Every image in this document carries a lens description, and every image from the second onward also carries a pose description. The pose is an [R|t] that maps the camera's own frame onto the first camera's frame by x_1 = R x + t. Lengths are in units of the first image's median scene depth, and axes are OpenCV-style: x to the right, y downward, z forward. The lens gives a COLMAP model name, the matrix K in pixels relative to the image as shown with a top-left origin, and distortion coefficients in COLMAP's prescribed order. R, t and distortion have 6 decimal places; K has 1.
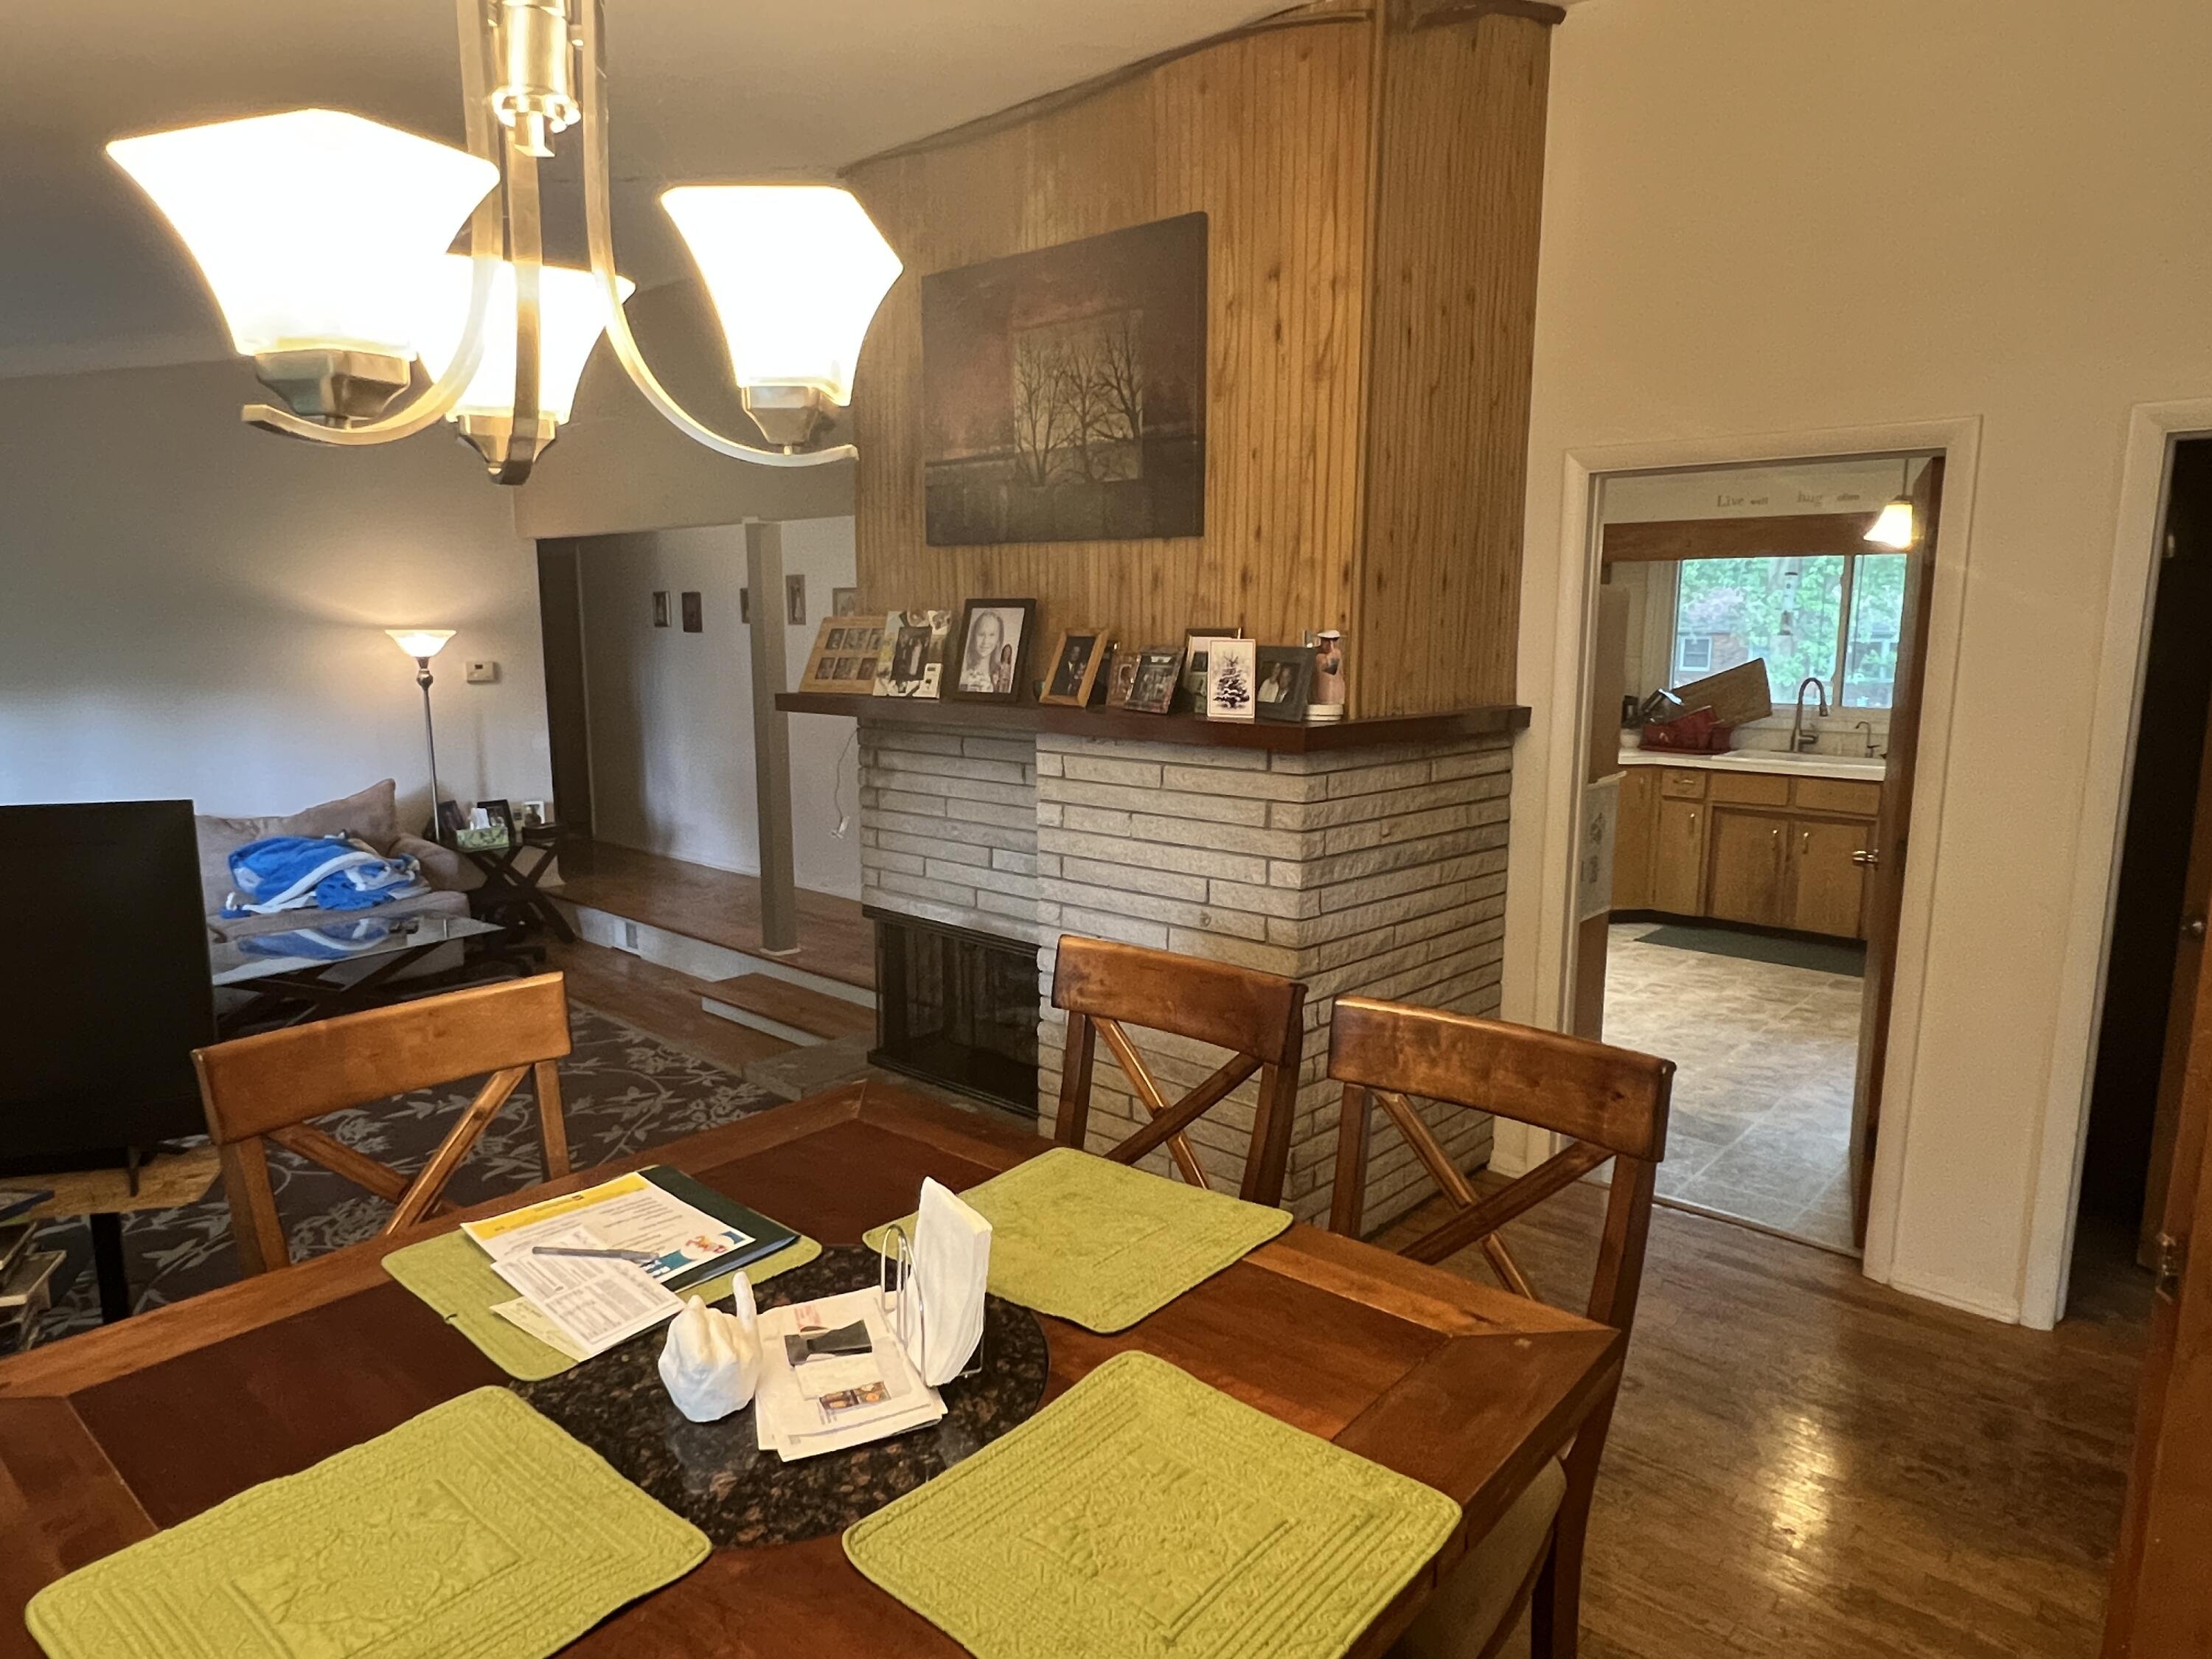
lens RADIAL K [[1342.0, 0, 1103.4], [0, 1342.0, 836.9], [0, 0, 1]] dist [-0.000761, -0.002206]
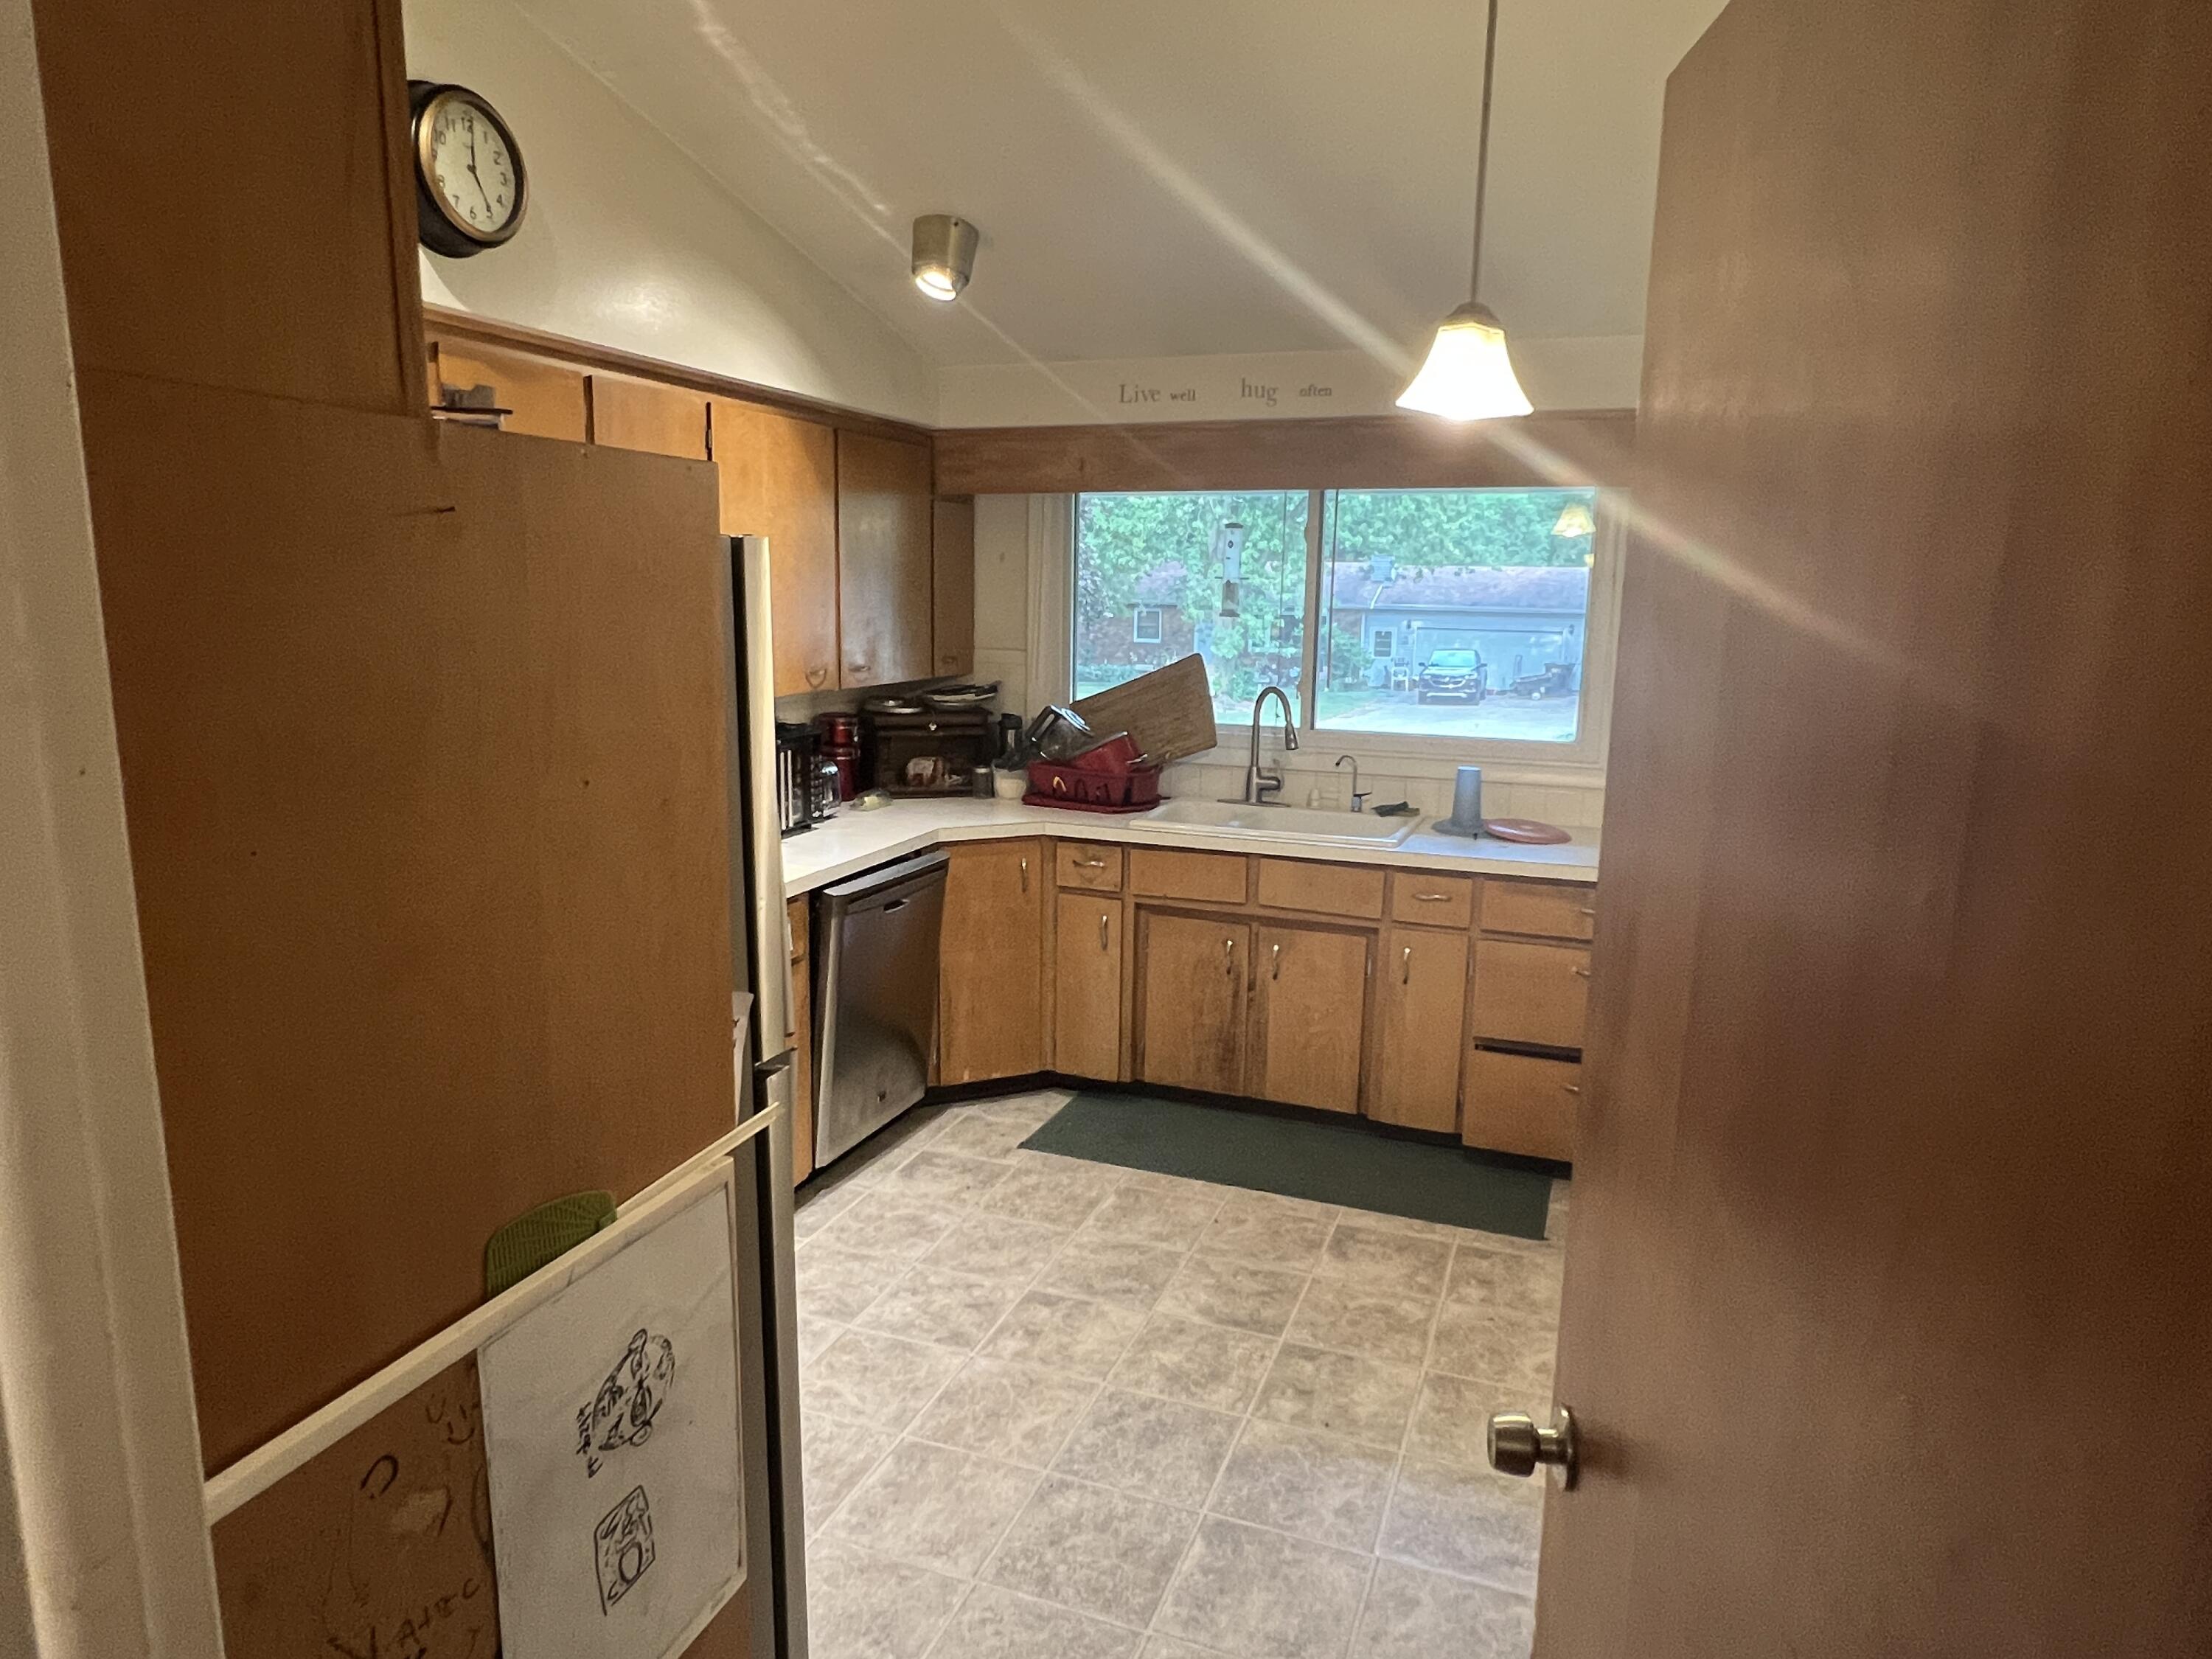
lens RADIAL K [[1342.0, 0, 1103.4], [0, 1342.0, 836.9], [0, 0, 1]] dist [-0.000761, -0.002206]
pose [[0.929644, -0.053546, 0.364548, 0.221911], [0.045084, 0.998480, 0.031691, -0.071925], [-0.365691, -0.013026, 0.930645, 0.442655]]
